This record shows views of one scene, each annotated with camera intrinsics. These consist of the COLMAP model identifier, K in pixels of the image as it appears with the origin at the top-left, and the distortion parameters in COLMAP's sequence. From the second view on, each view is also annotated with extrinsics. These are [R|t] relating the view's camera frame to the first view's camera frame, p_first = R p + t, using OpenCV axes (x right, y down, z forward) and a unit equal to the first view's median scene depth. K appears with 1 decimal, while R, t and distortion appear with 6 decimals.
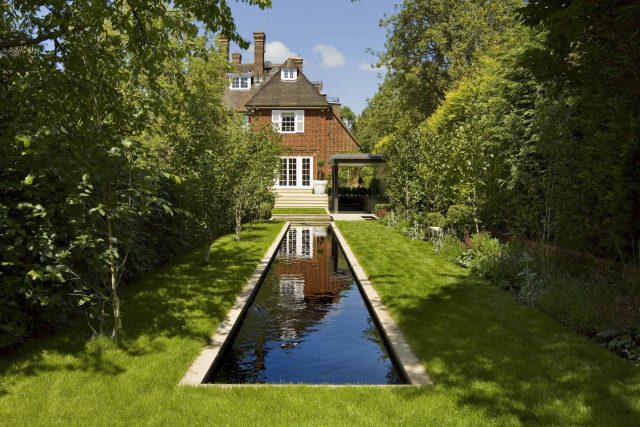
lens RADIAL K [[468.9, 0, 320.9], [0, 468.9, 213.3], [0, 0, 1]] dist [-0.049335, 0.013271]
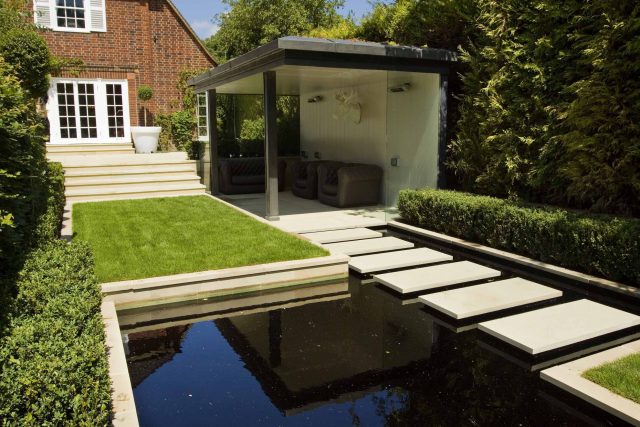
lens RADIAL K [[468.9, 0, 314.9], [0, 468.9, 212.8], [0, 0, 1]] dist [-0.049335, 0.013271]
pose [[0.911728, -0.078584, 0.403208, -0.046459], [0.036859, 0.993222, 0.110231, -0.023987], [-0.409137, -0.085639, 0.908445, 0.430447]]
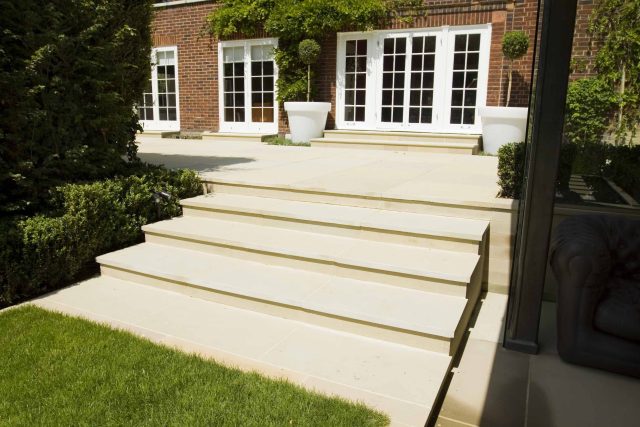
lens RADIAL K [[468.9, 0, 315.8], [0, 468.9, 212.7], [0, 0, 1]] dist [-0.049335, 0.013271]
pose [[0.886827, 0.105098, -0.449991, 0.028924], [-0.044597, 0.988713, 0.143029, -0.040343], [0.459944, -0.106774, 0.881505, 0.673771]]
